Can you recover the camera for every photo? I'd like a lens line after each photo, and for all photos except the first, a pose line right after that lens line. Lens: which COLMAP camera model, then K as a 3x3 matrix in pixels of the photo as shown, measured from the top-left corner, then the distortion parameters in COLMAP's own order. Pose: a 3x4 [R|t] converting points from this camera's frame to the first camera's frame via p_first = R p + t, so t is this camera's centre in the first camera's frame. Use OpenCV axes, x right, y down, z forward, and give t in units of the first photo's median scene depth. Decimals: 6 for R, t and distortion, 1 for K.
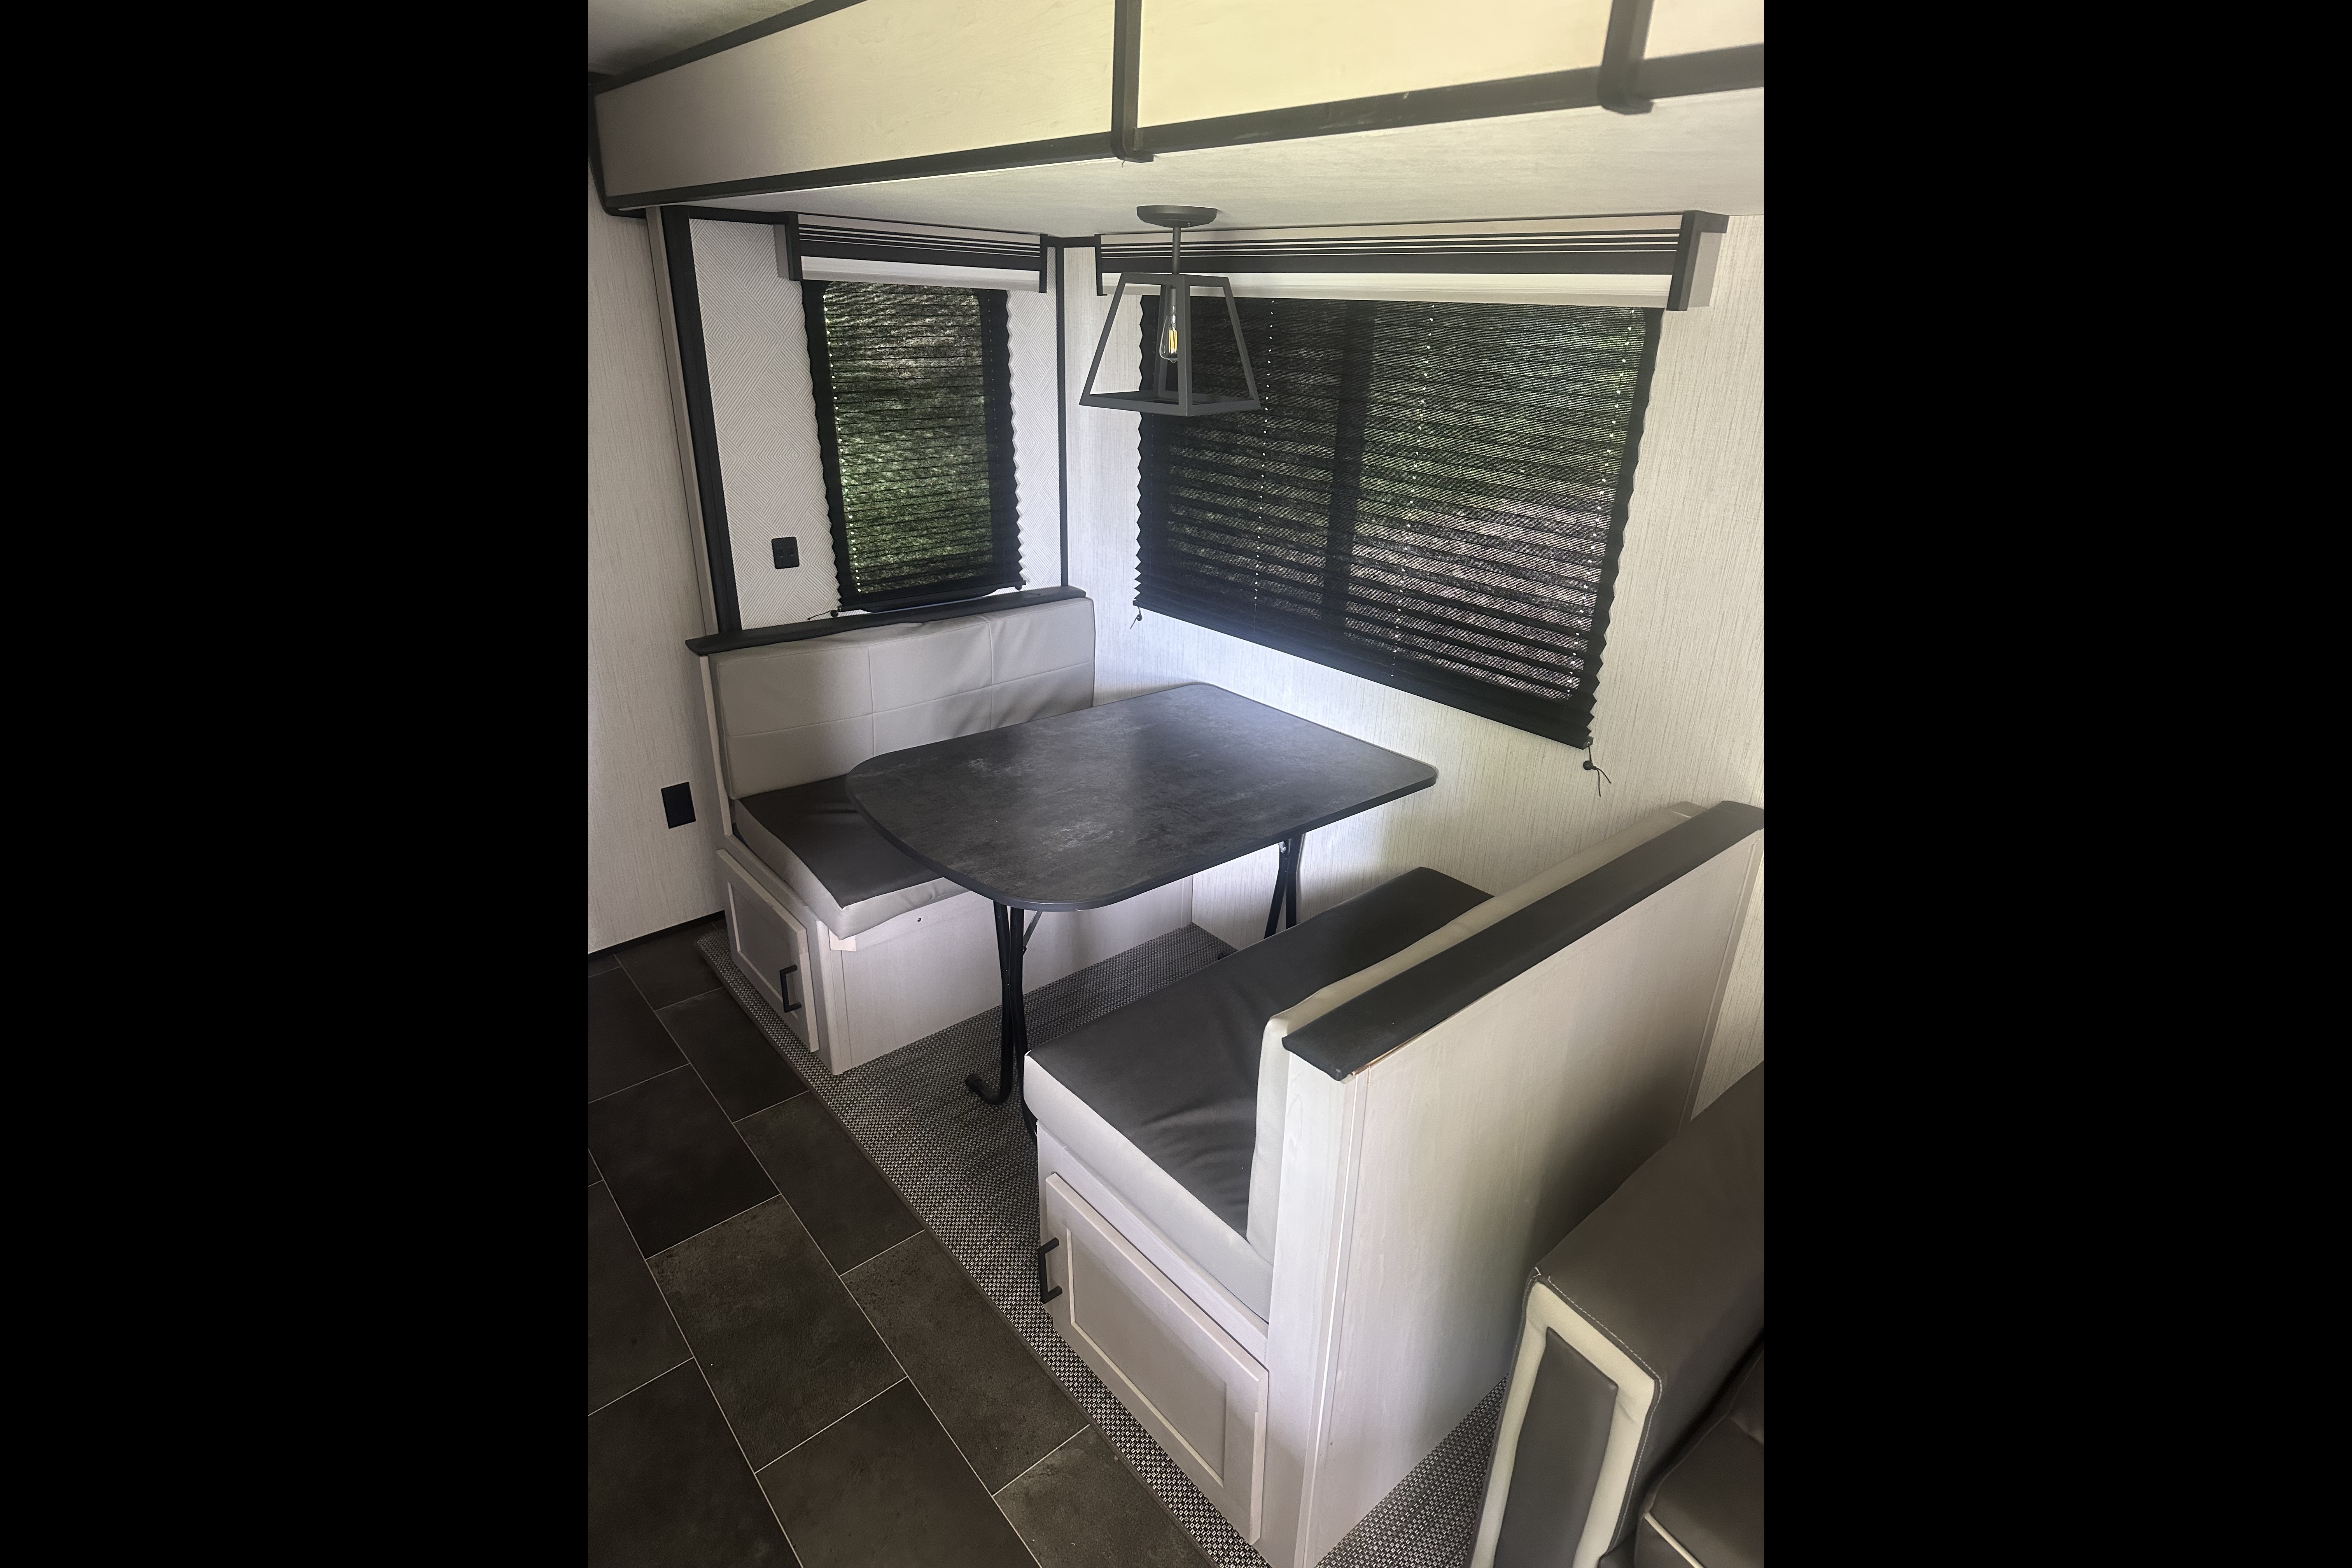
lens RADIAL K [[1118.3, 0, 1183.6], [0, 1118.3, 780.8], [0, 0, 1]] dist [-0.004622, -0.000815]
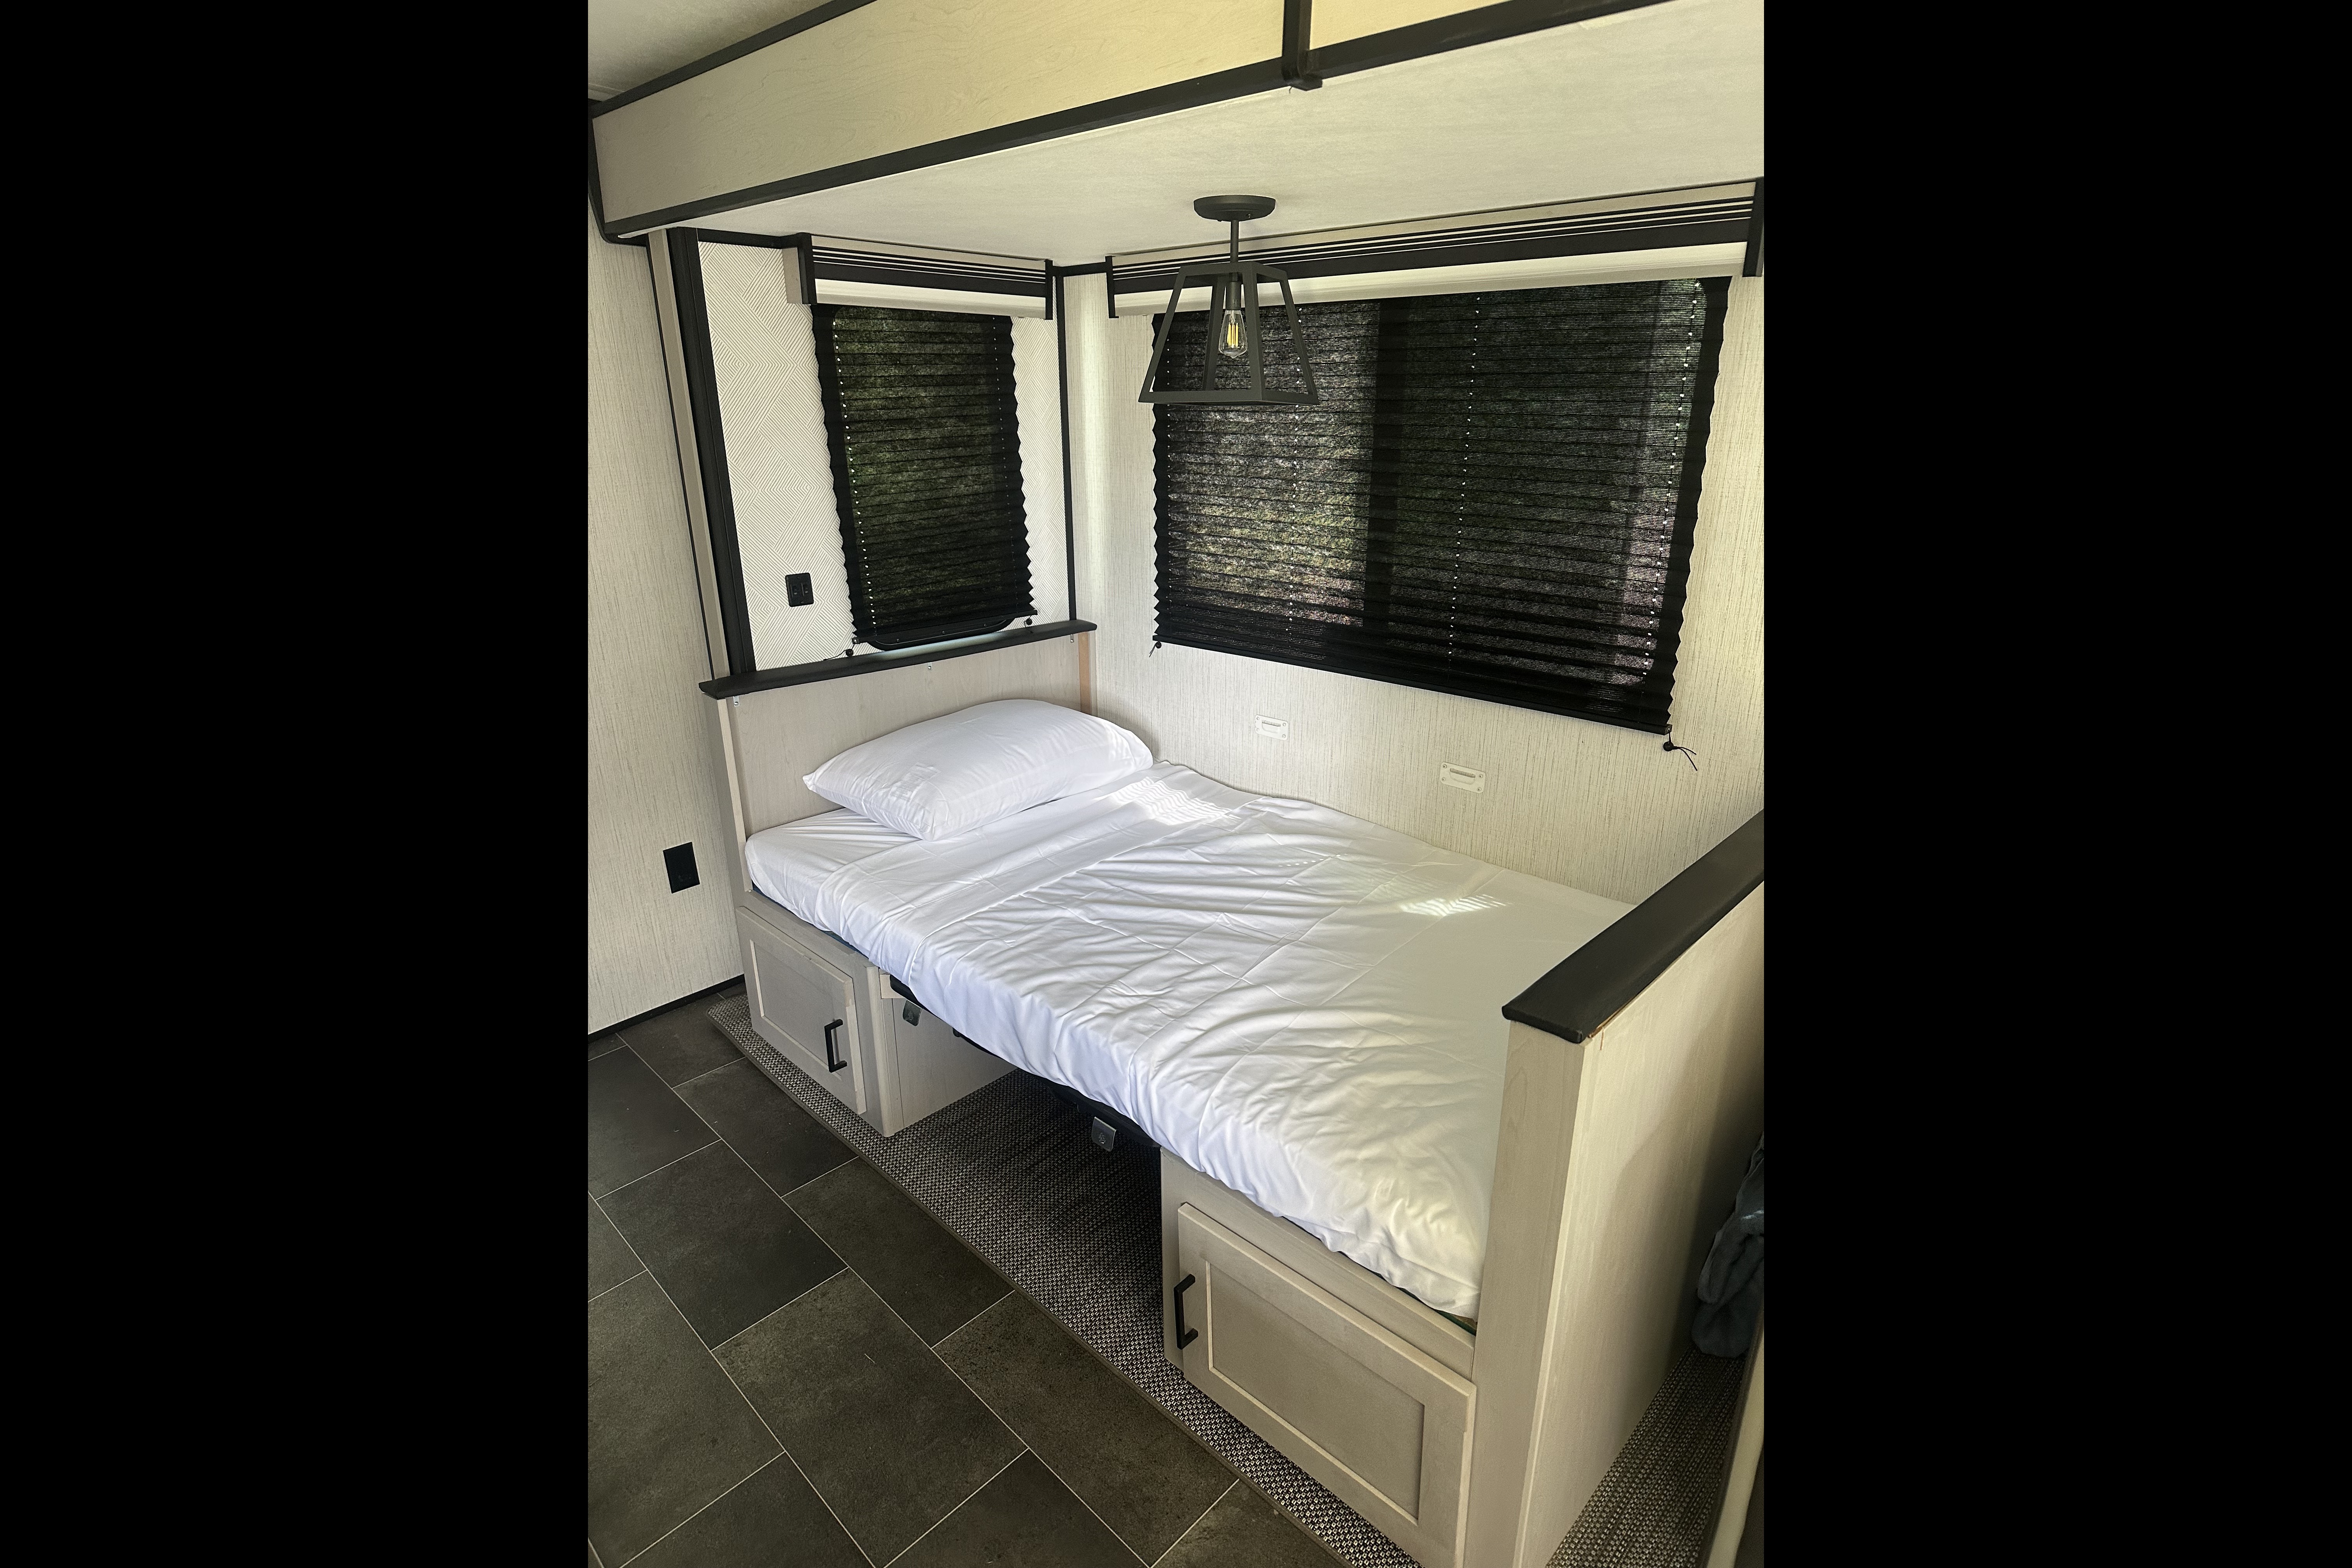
lens RADIAL K [[1118.3, 0, 1183.5], [0, 1118.3, 788.9], [0, 0, 1]] dist [-0.004622, -0.000815]
pose [[0.995564, -0.061305, 0.071366, -0.121625], [0.065316, 0.996332, -0.055293, 0.044860], [-0.067715, 0.059709, 0.995916, 0.042299]]
